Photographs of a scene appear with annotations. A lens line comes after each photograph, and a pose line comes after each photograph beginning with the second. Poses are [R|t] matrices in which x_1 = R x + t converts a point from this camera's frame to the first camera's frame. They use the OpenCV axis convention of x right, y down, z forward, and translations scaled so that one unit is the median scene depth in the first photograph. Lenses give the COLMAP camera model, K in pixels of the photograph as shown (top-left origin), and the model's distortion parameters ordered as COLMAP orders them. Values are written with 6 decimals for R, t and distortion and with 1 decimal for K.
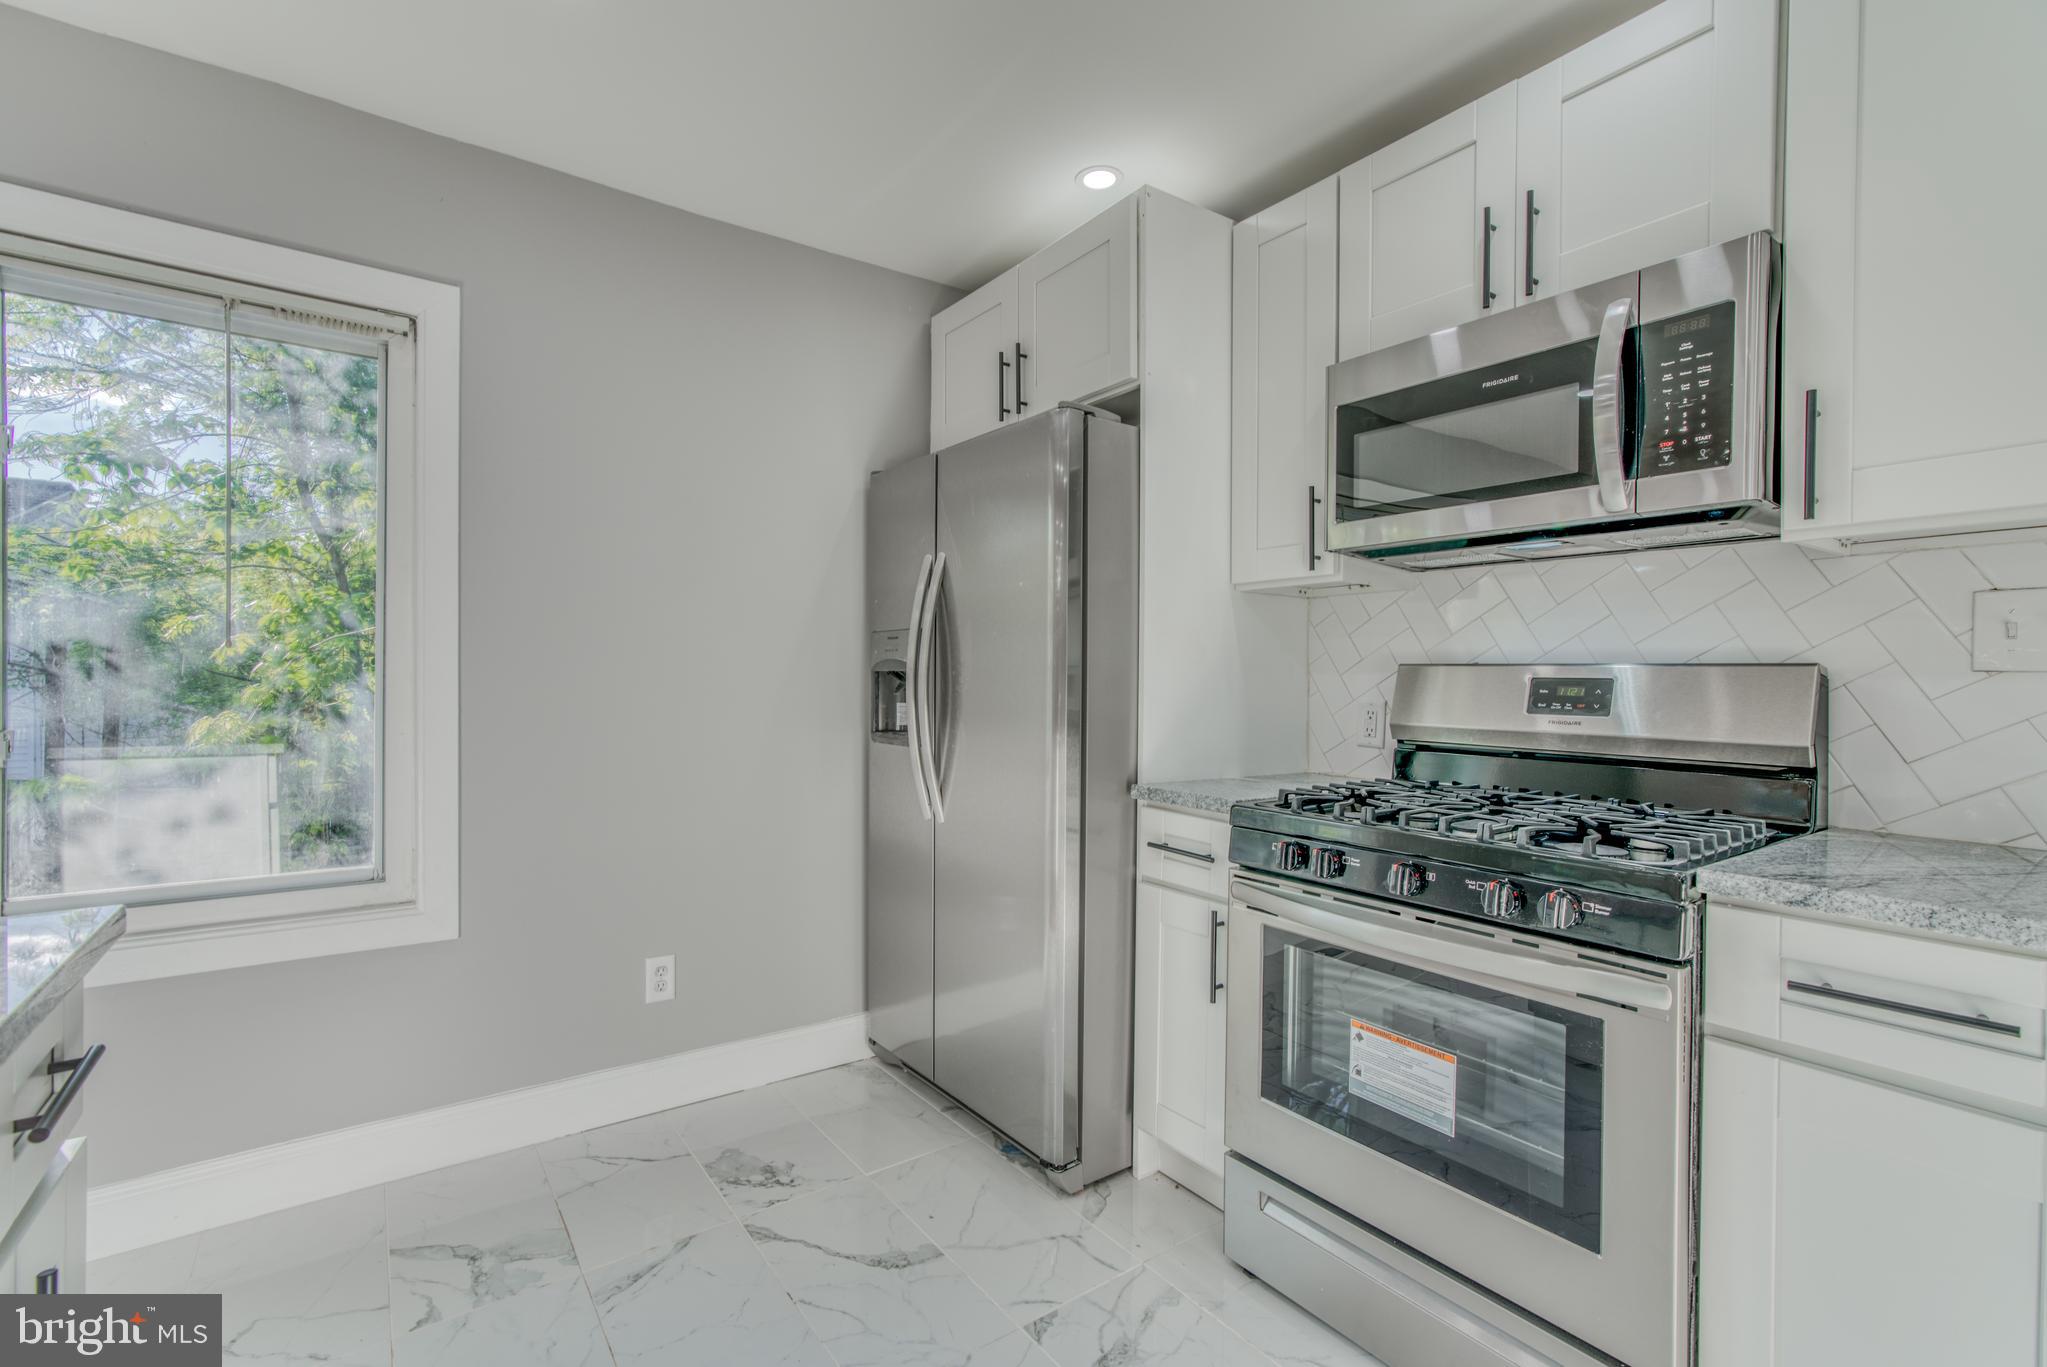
lens RADIAL K [[918.4, 0, 1009.2], [0, 918.4, 678.1], [0, 0, 1]] dist [-0.011118, 0.000734]
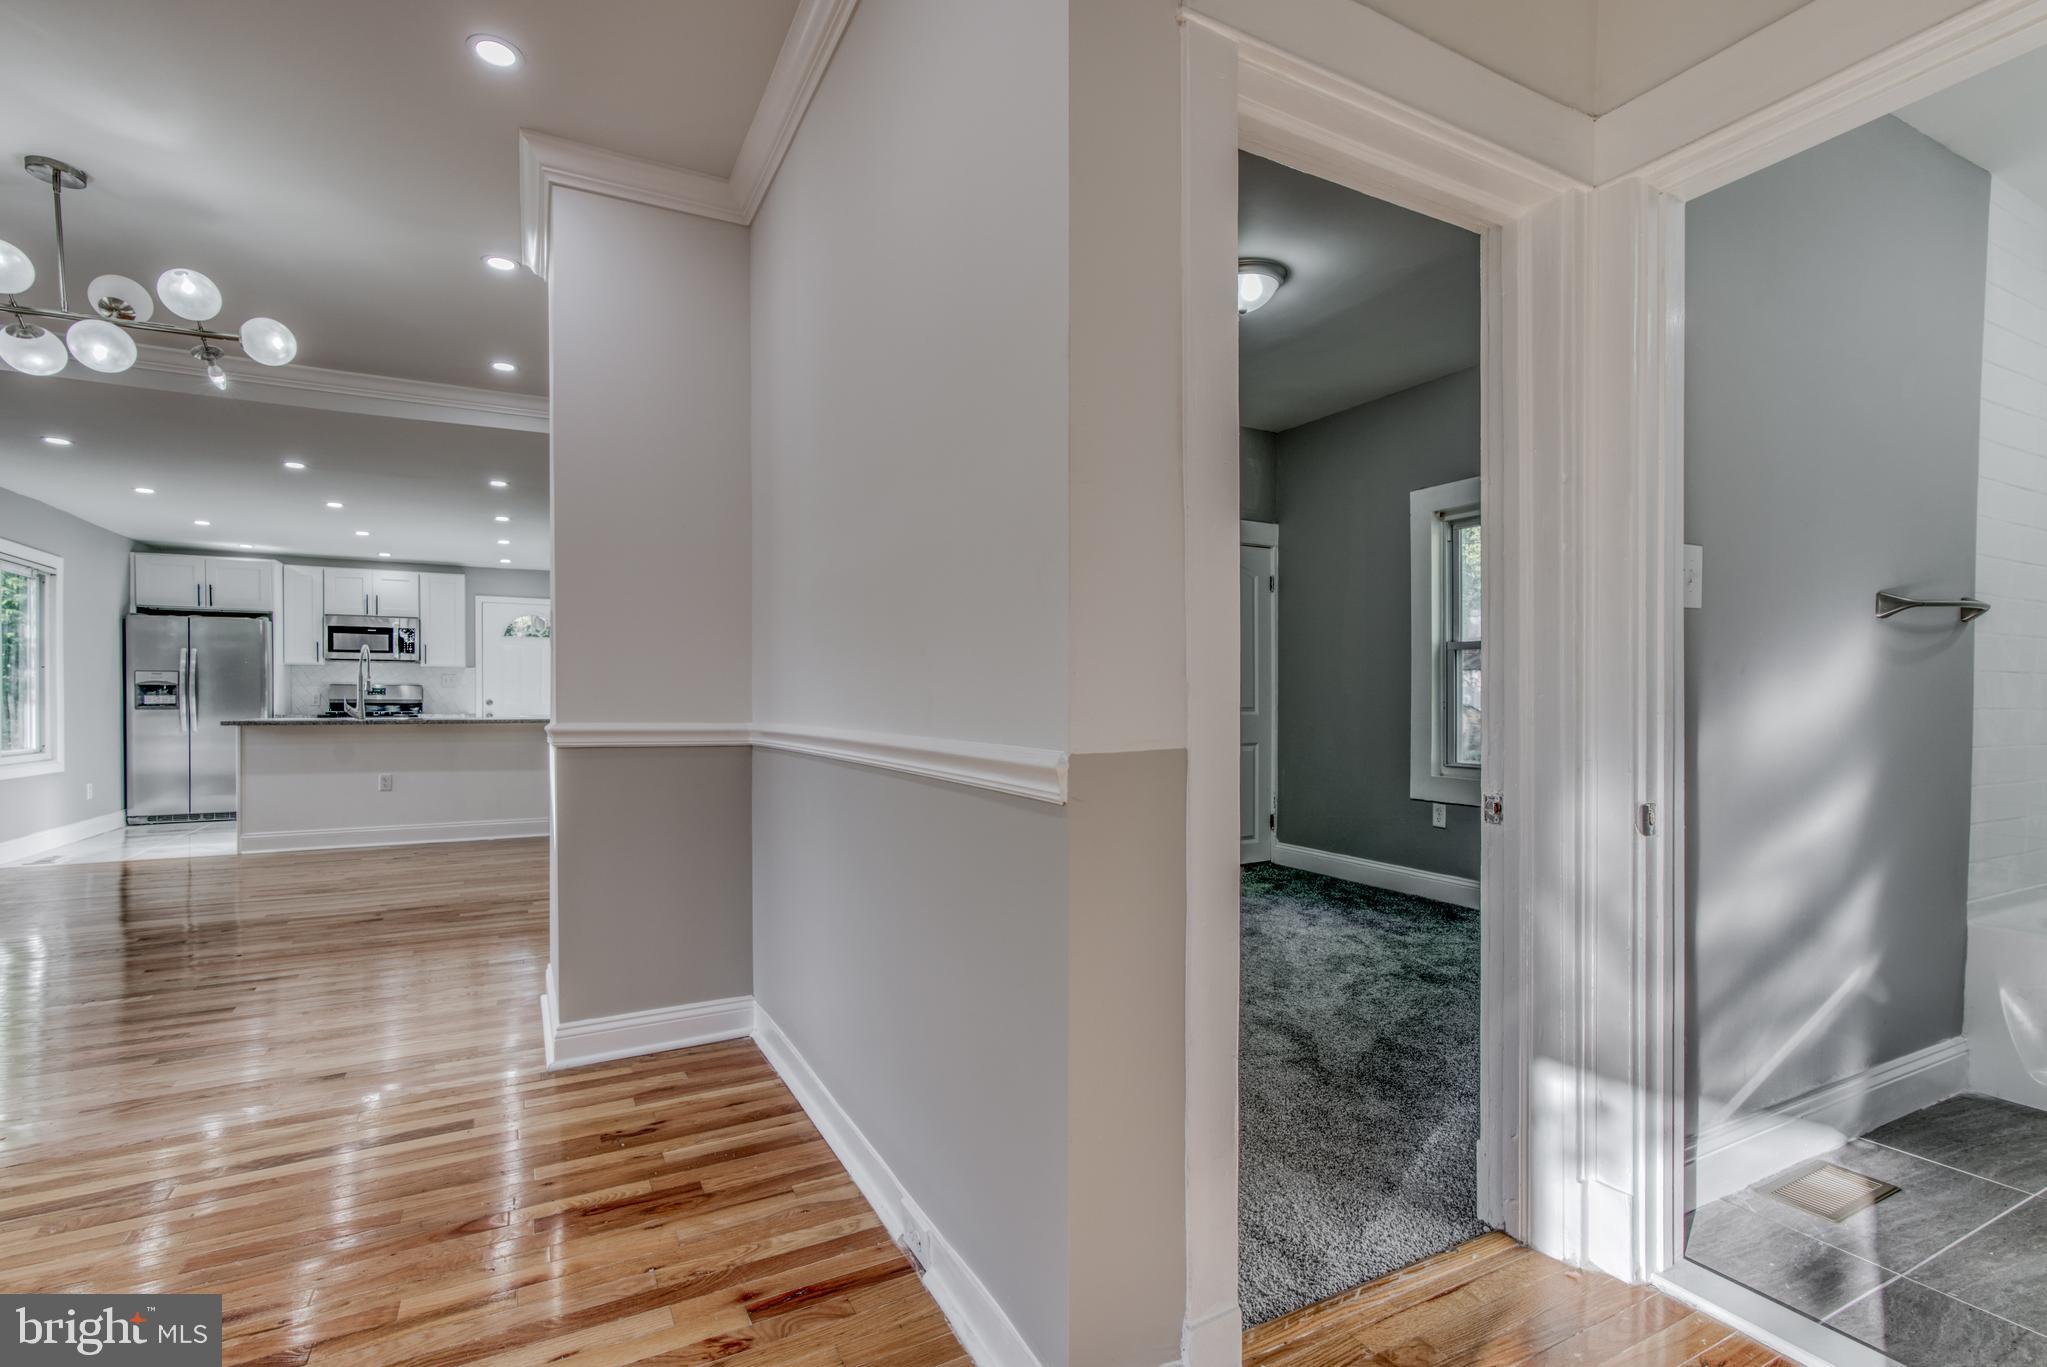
lens RADIAL K [[918.4, 0, 1009.2], [0, 918.4, 678.1], [0, 0, 1]] dist [-0.011118, 0.000734]
pose [[0.138300, 0.013824, 0.990294, -3.685247], [0.006134, 0.999871, -0.014814, 0.044674], [-0.990371, 0.008124, 0.138198, -2.975187]]
